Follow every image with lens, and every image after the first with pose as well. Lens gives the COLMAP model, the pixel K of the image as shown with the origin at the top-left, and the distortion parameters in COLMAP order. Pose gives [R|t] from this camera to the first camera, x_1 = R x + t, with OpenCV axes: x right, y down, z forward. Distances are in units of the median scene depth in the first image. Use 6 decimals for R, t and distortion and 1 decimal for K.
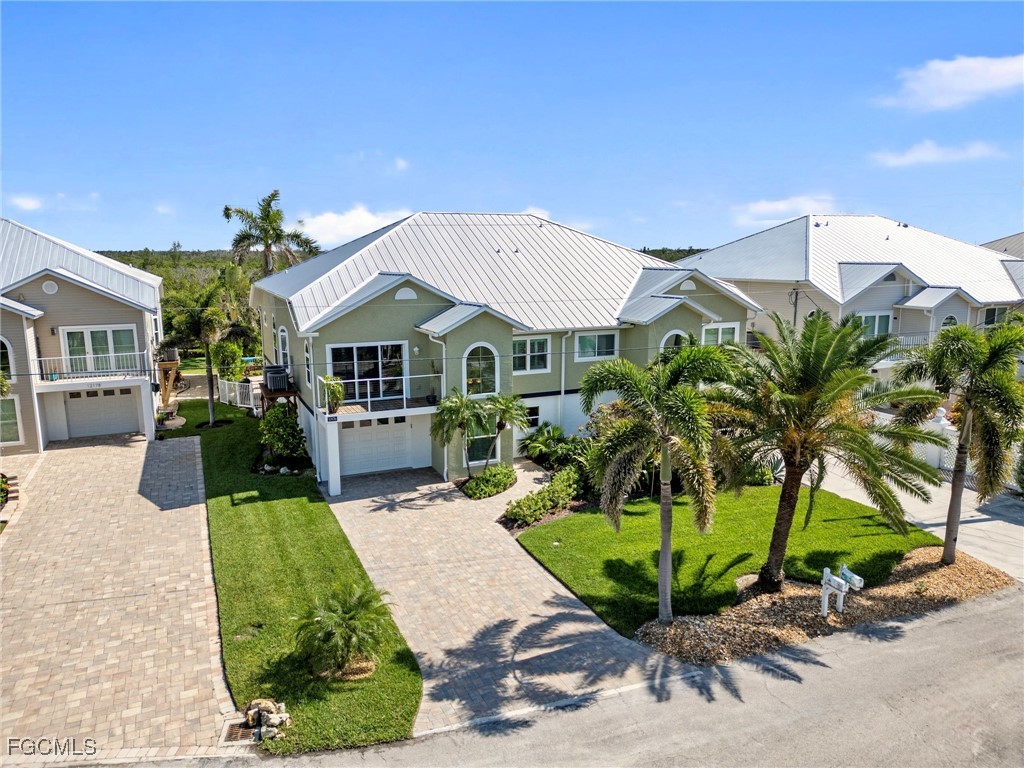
lens RADIAL K [[715.2, 0, 512.0], [0, 715.2, 384.0], [0, 0, 1]] dist [0.069764, -0.060912]
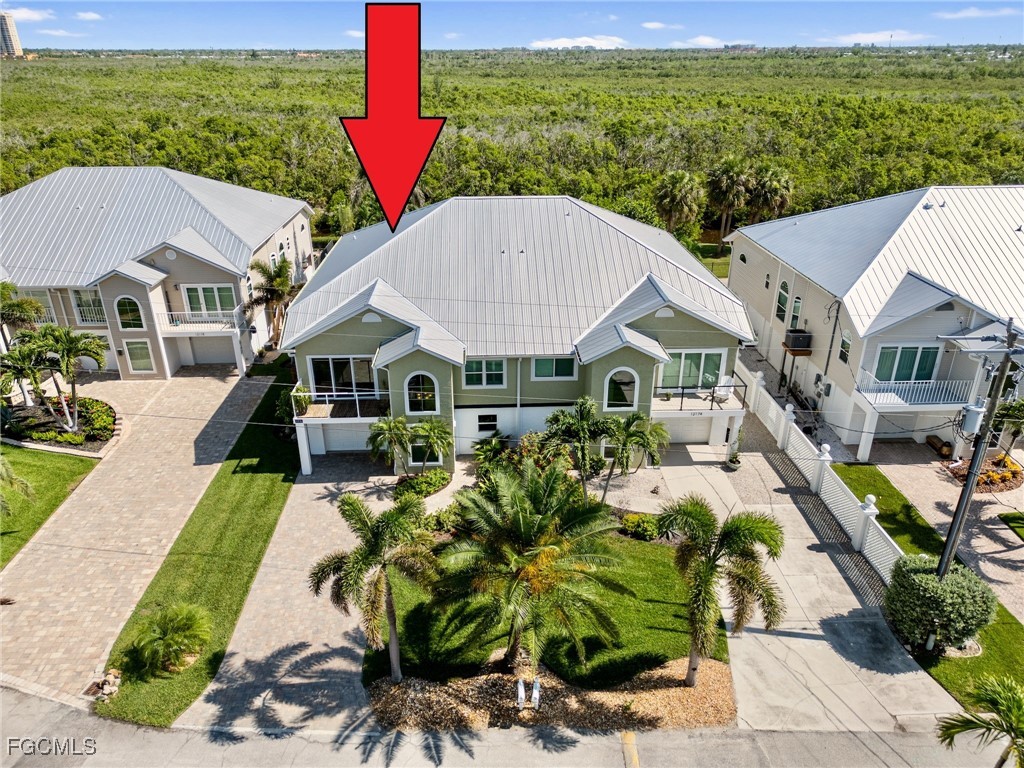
lens RADIAL K [[715.2, 0, 512.0], [0, 715.2, 384.0], [0, 0, 1]] dist [0.069764, -0.060912]
pose [[0.929323, 0.157163, -0.334154, 0.526381], [-0.069915, 0.963428, 0.258688, -0.378487], [0.362589, -0.217042, 0.906323, -0.002532]]
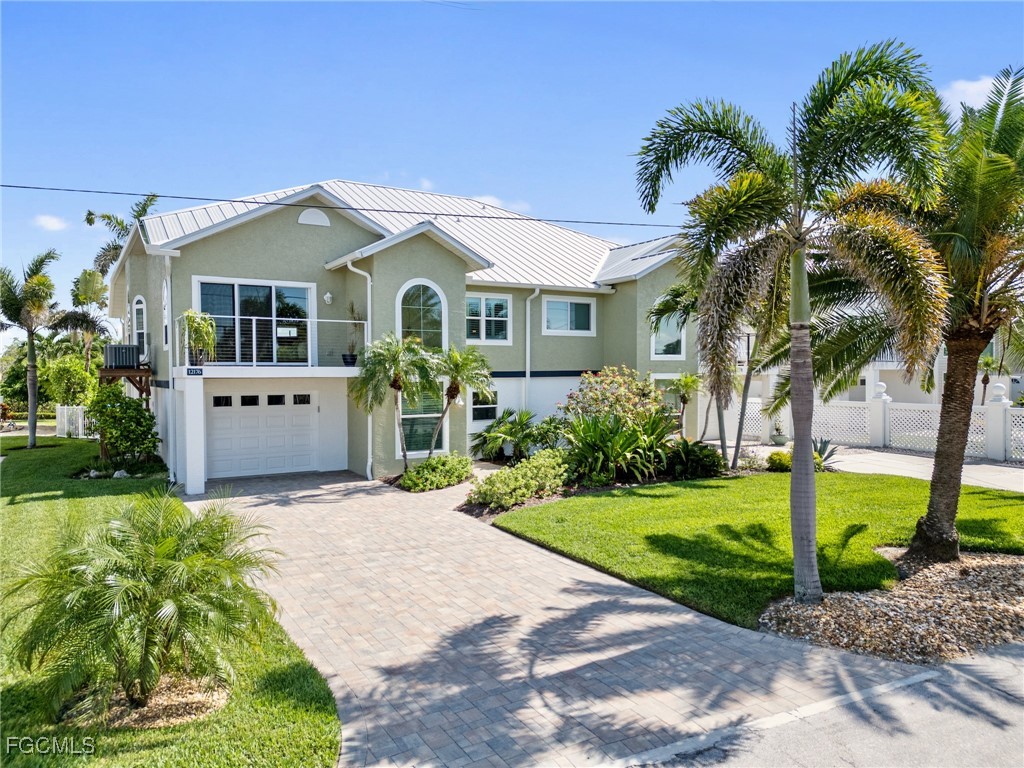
lens RADIAL K [[715.2, 0, 512.0], [0, 715.2, 384.0], [0, 0, 1]] dist [0.069764, -0.060912]
pose [[0.992477, -0.004181, 0.122356, -0.045984], [0.023947, 0.986741, -0.160524, 0.175288], [-0.120063, 0.162247, 0.979419, 0.332027]]
